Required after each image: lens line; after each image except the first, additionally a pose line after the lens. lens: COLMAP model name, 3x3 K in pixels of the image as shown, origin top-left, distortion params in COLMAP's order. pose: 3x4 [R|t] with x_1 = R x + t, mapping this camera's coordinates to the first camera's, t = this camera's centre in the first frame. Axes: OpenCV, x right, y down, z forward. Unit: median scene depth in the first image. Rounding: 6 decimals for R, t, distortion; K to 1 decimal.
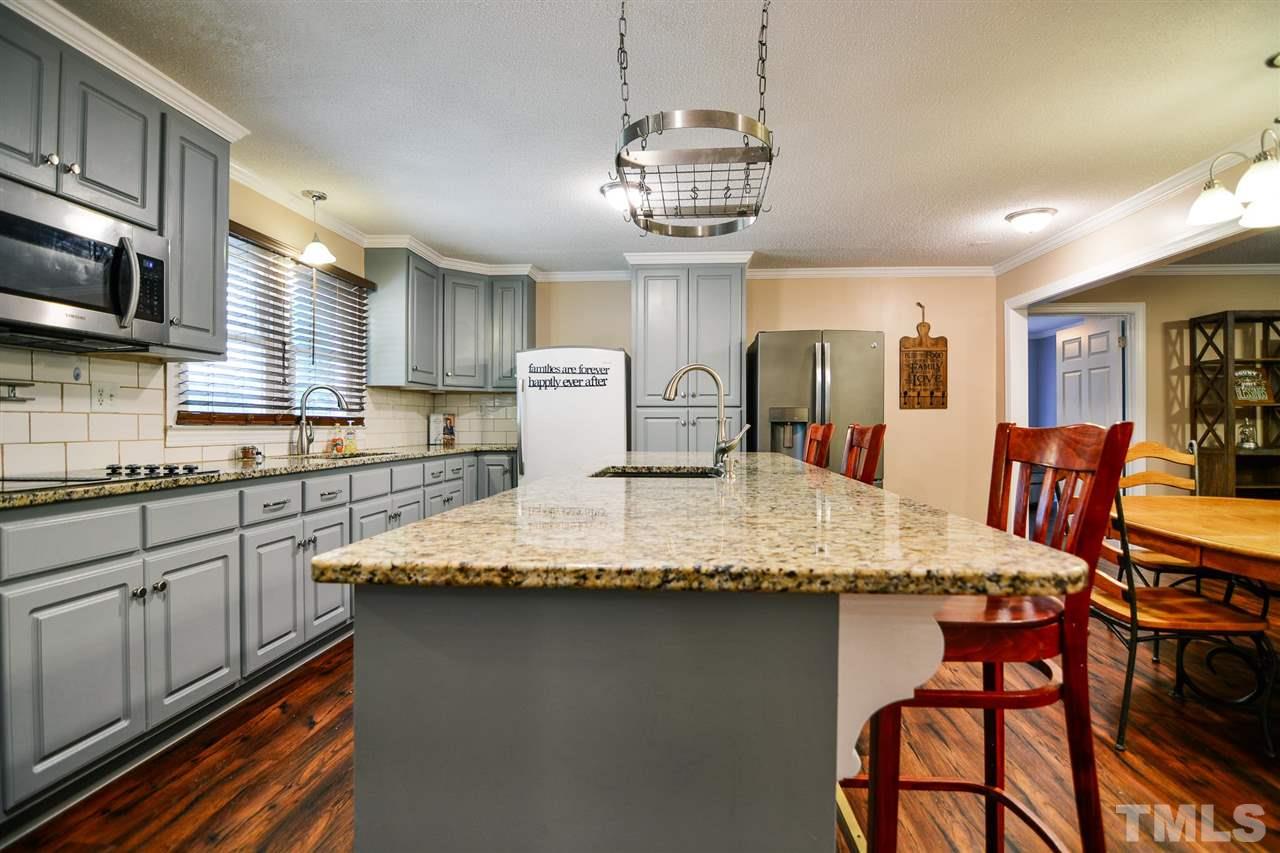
lens RADIAL K [[647.9, 0, 621.5], [0, 647.9, 423.0], [0, 0, 1]] dist [-0.015114, -0.006331]
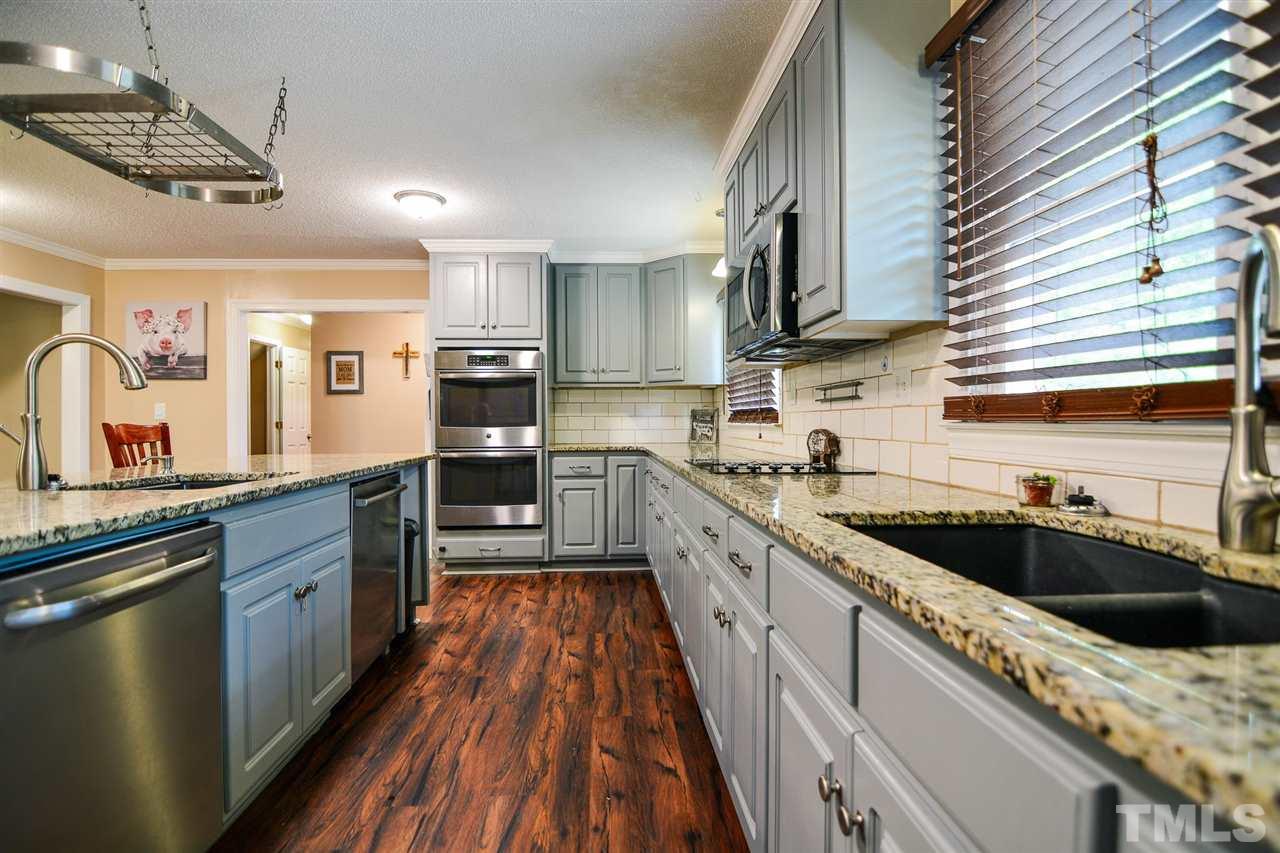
lens RADIAL K [[647.9, 0, 618.1], [0, 647.9, 421.5], [0, 0, 1]] dist [-0.015114, -0.006331]
pose [[-0.989758, 0.003008, -0.142725, -0.275473], [0.003220, 0.999994, -0.001254, 0.003271], [0.142720, -0.001701, -0.989762, 1.417621]]
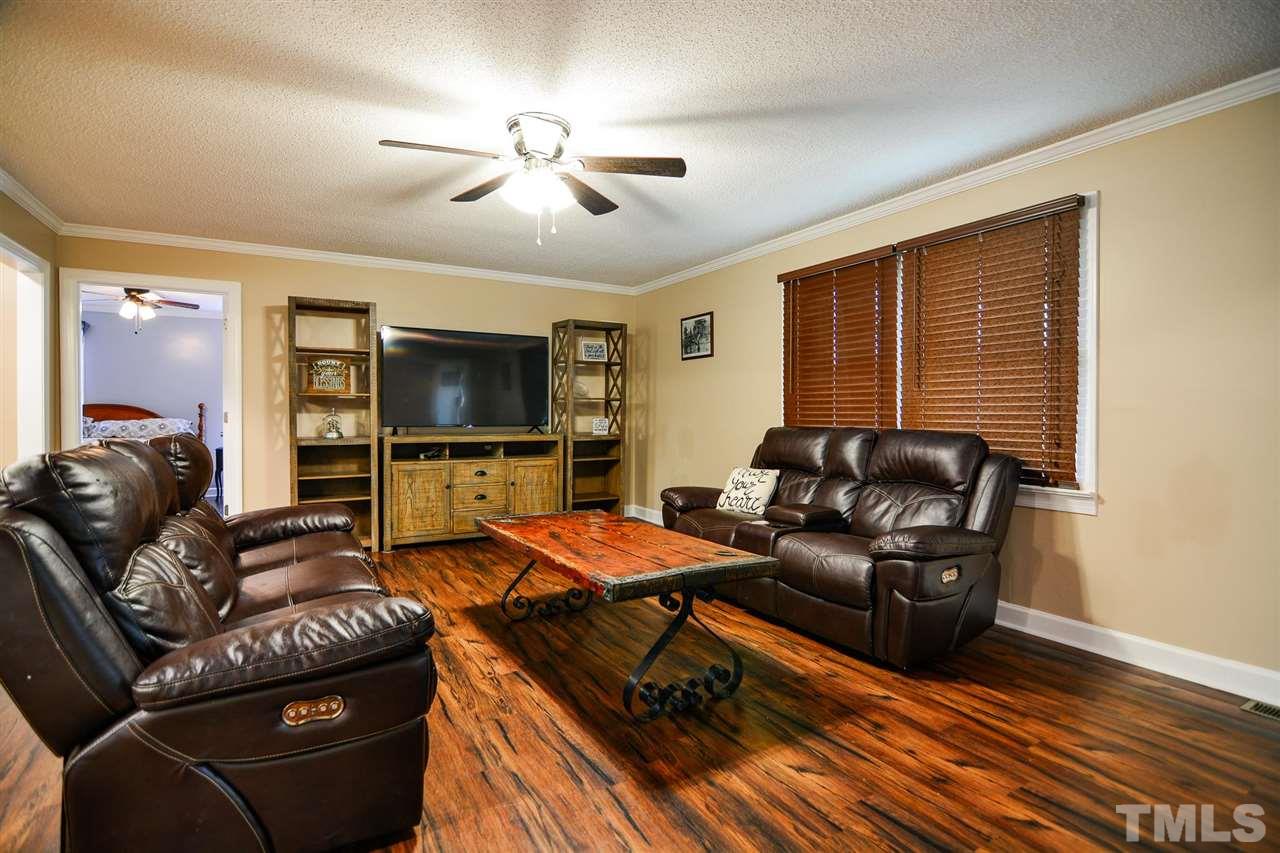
lens RADIAL K [[647.9, 0, 652.4], [0, 647.9, 421.7], [0, 0, 1]] dist [-0.015114, -0.006331]
pose [[0.806486, -0.004941, 0.591232, 1.194789], [-0.003416, 0.999909, 0.013015, -0.001260], [-0.591243, -0.012516, 0.806396, -0.178194]]
